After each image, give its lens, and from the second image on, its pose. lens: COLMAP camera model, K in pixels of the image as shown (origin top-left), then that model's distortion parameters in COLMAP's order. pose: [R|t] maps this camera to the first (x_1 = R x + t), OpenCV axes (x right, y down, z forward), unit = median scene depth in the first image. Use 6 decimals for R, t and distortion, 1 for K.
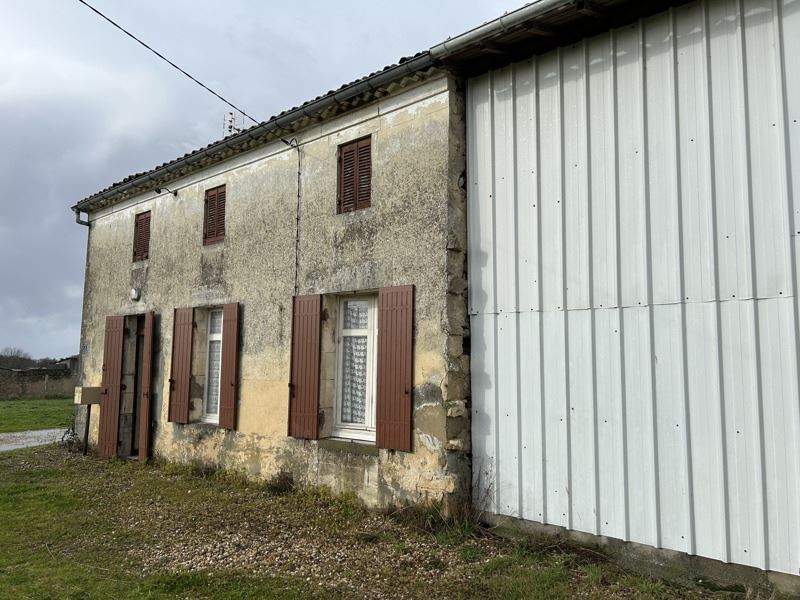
lens RADIAL K [[612.0, 0, 400.1], [0, 612.0, 300.4], [0, 0, 1]] dist [0.022839, -0.004990]
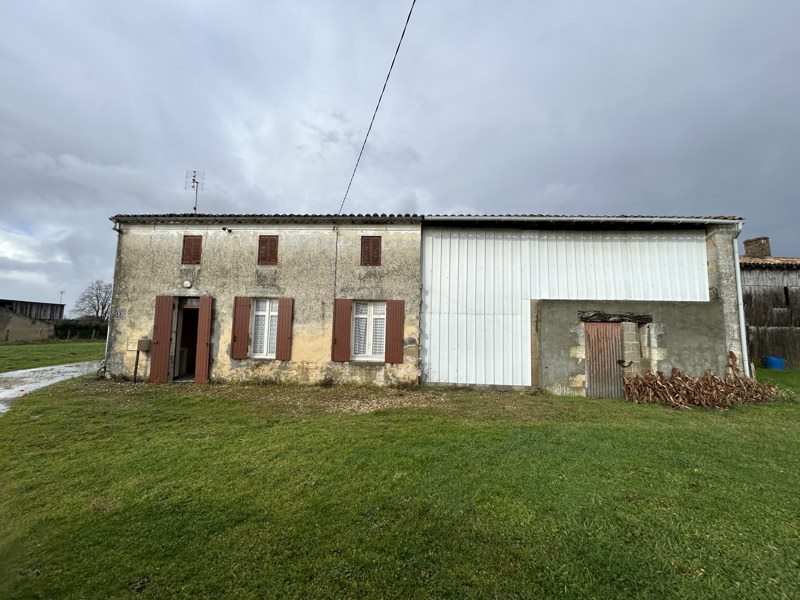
lens RADIAL K [[320.9, 0, 398.3], [0, 320.9, 300.2], [0, 0, 1]] dist [-0.000154, -0.000048]
pose [[0.780643, 0.061306, 0.621964, -0.739431], [-0.083473, 0.996489, 0.006546, -0.028708], [-0.619378, -0.057027, 0.783019, -0.057184]]
